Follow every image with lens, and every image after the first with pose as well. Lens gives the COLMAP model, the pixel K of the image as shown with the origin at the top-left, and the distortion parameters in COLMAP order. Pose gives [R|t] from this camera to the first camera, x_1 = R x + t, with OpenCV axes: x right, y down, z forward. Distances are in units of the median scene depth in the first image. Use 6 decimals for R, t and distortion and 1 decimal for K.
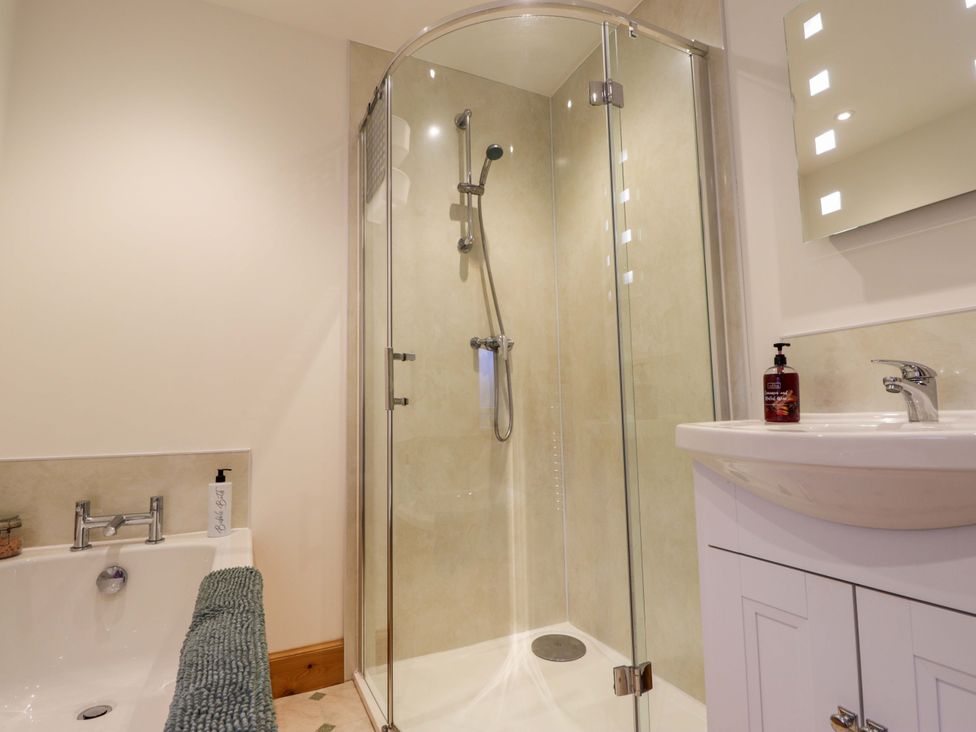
lens RADIAL K [[513.5, 0, 487.2], [0, 513.5, 369.1], [0, 0, 1]] dist [-0.008005, -0.011105]
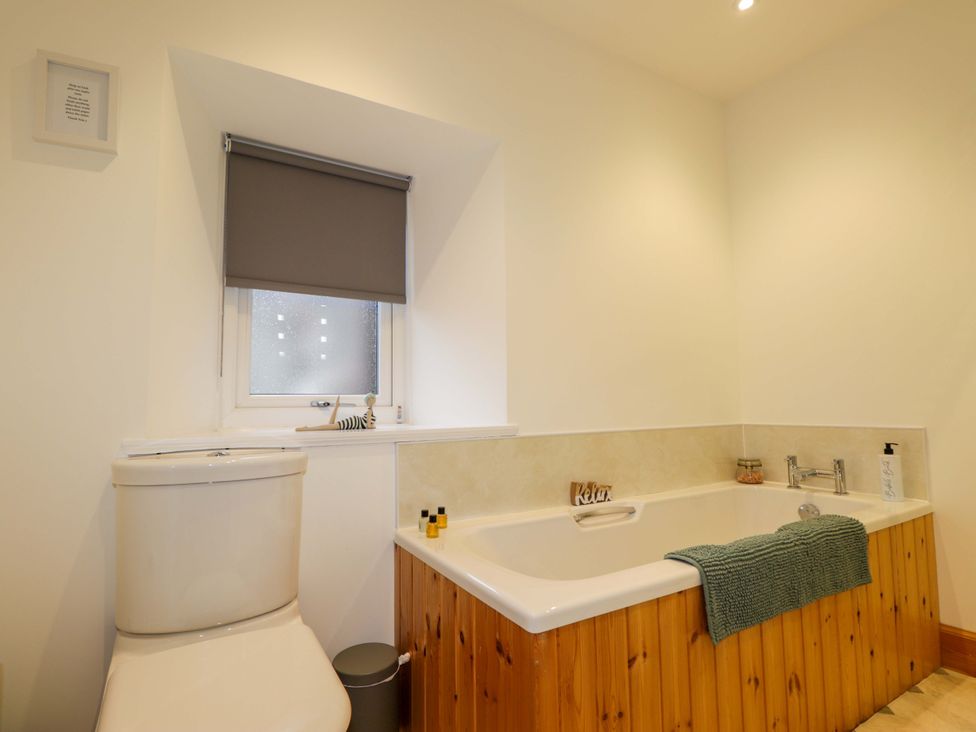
lens RADIAL K [[513.5, 0, 490.5], [0, 513.5, 363.9], [0, 0, 1]] dist [-0.008005, -0.011105]
pose [[0.071174, -0.057927, -0.995780, 0.573776], [0.107109, 0.992984, -0.050109, -0.017555], [0.991696, -0.103091, 0.076879, 0.055871]]
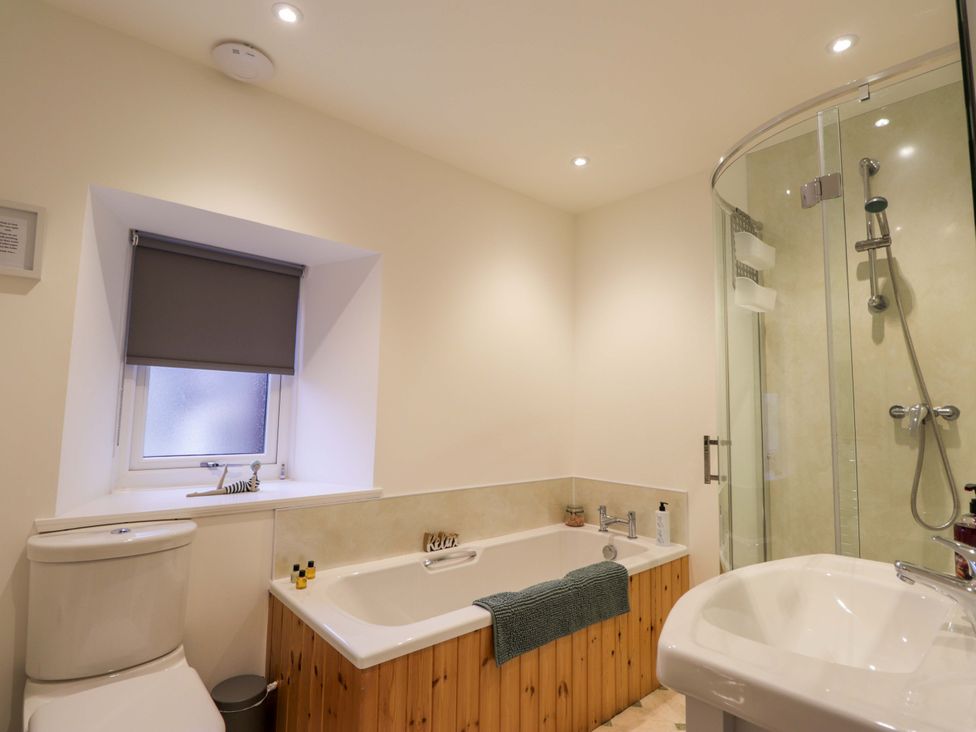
lens RADIAL K [[513.5, 0, 494.3], [0, 513.5, 362.5], [0, 0, 1]] dist [-0.008005, -0.011105]
pose [[0.260743, -0.059871, -0.963550, 0.890336], [0.065216, 0.996888, -0.044294, -0.195066], [0.963203, -0.051290, 0.263836, 0.133386]]
